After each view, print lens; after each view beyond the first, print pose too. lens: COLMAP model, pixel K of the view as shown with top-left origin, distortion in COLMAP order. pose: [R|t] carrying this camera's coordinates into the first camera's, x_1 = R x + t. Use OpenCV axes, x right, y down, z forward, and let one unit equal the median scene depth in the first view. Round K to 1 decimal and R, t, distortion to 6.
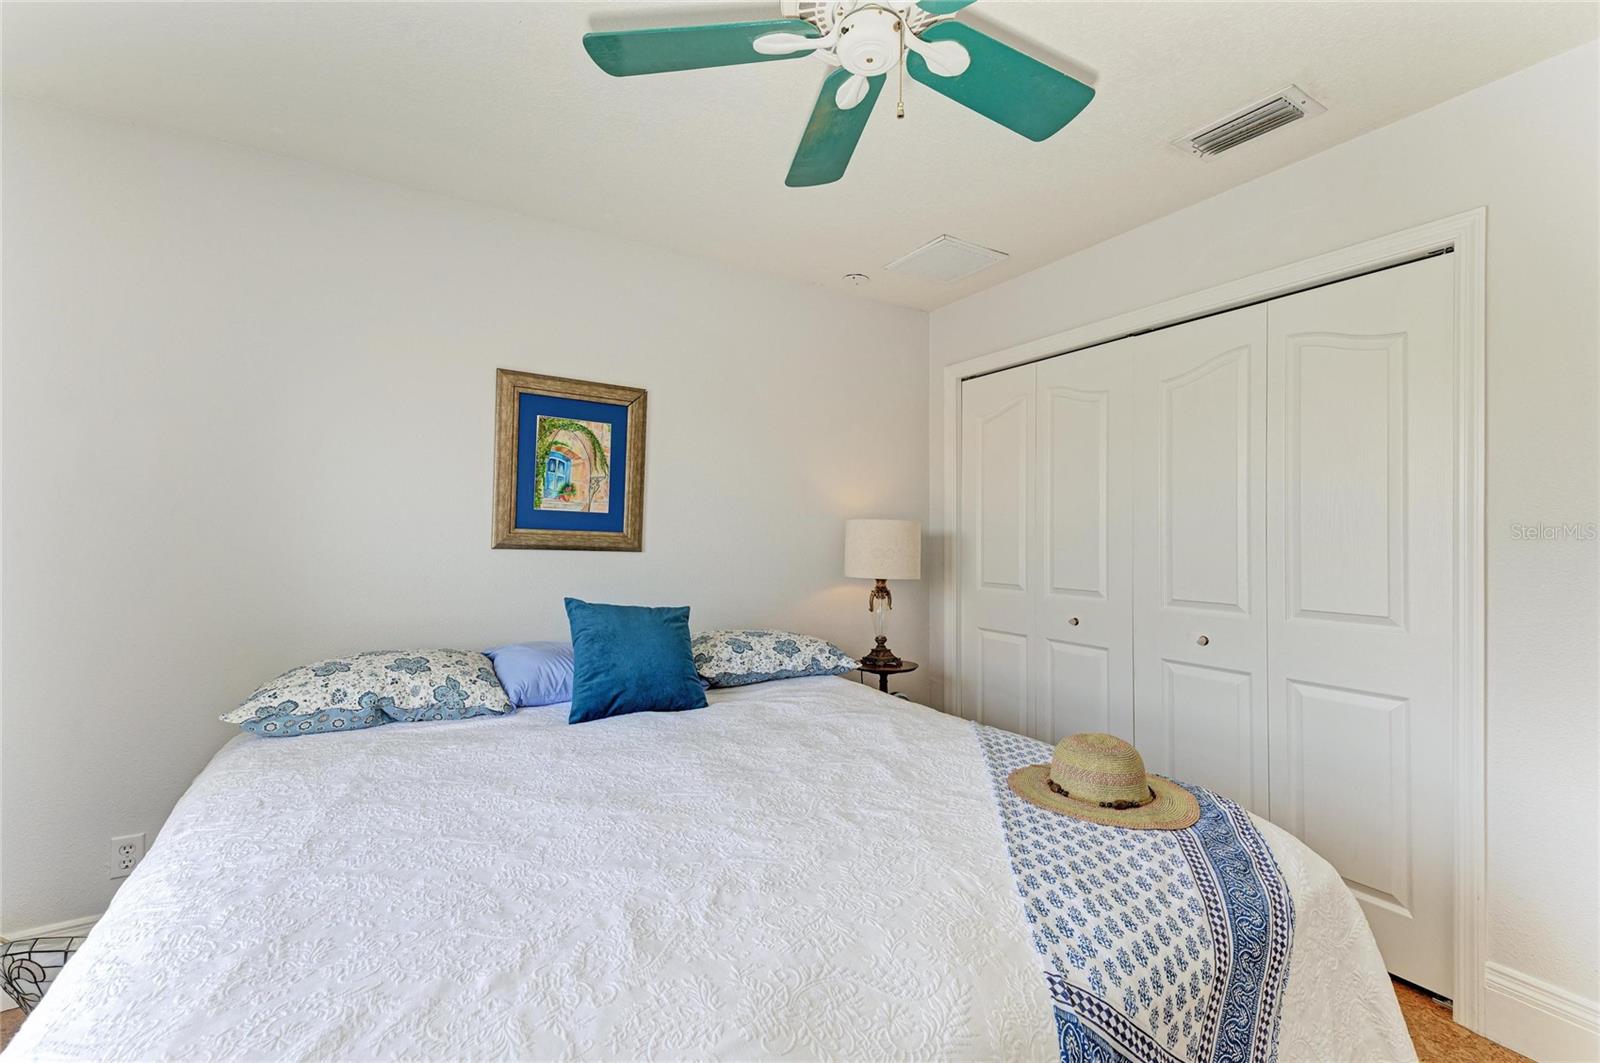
lens RADIAL K [[674.0, 0, 800.0], [0, 674.0, 531.5], [0, 0, 1]] dist [0.031980, 0.000035]
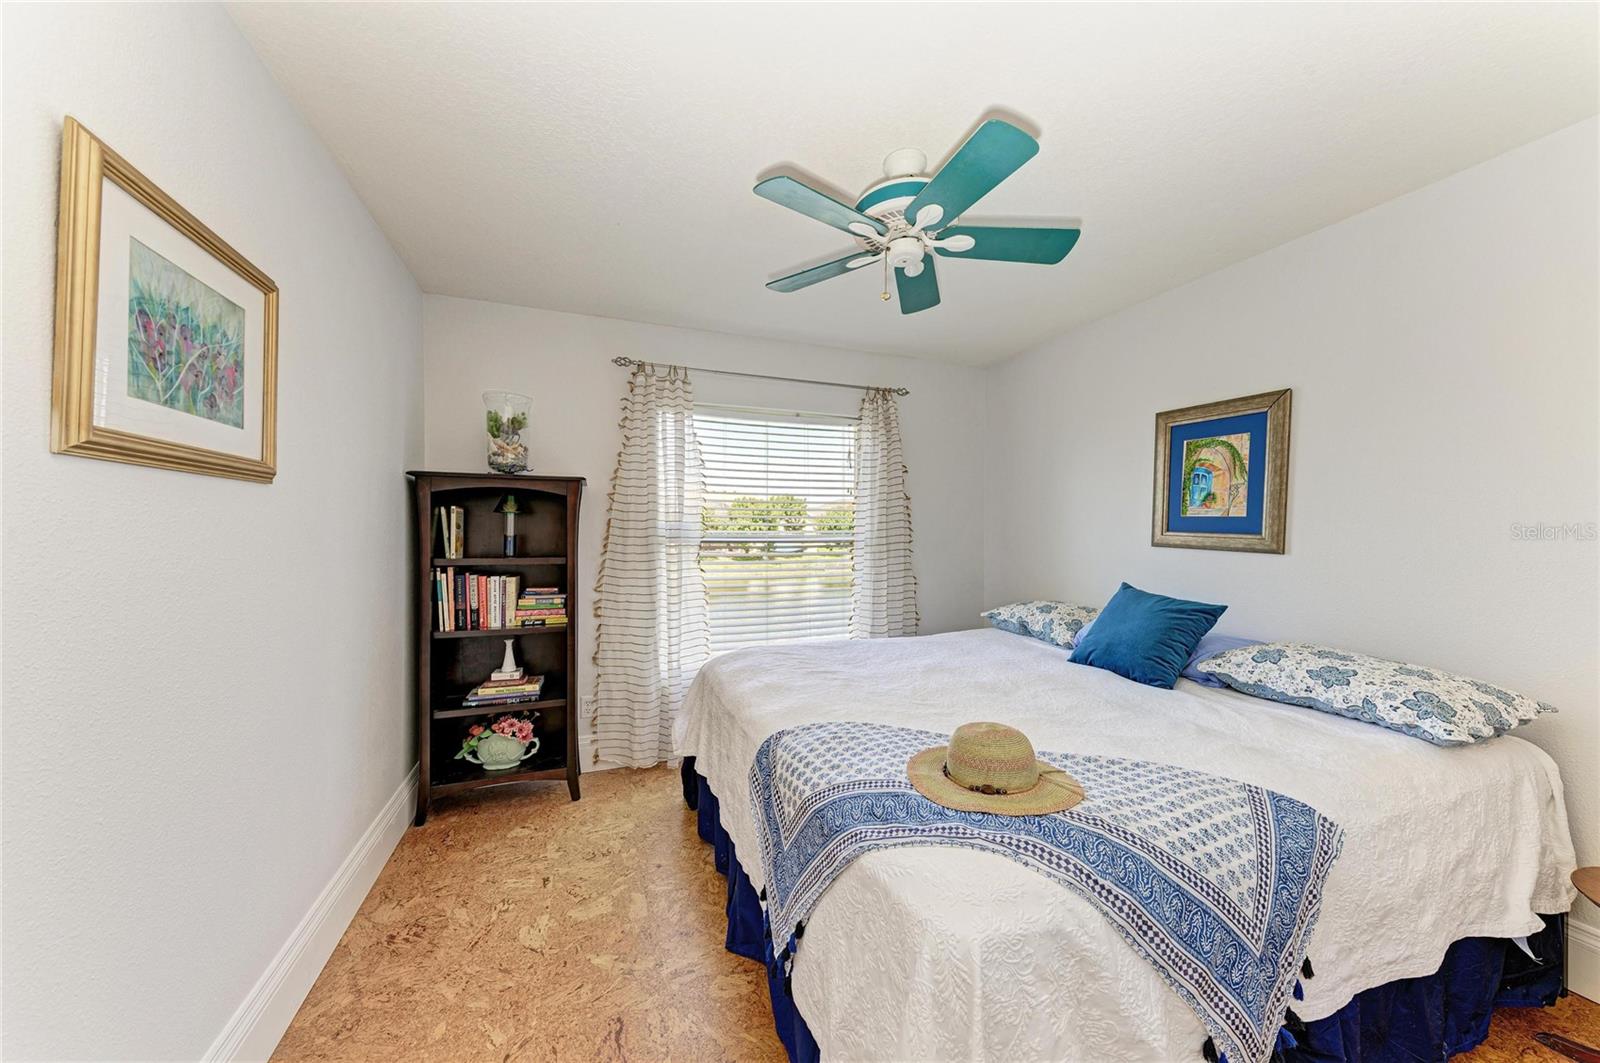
lens RADIAL K [[582.7, 0, 800.0], [0, 582.7, 531.5], [0, 0, 1]] dist [0.000633, -0.000148]
pose [[-0.203903, -0.009093, -0.978949, 0.791066], [-0.003752, 0.999957, -0.008506, 0.007264], [0.978984, 0.001938, -0.203928, 0.513832]]
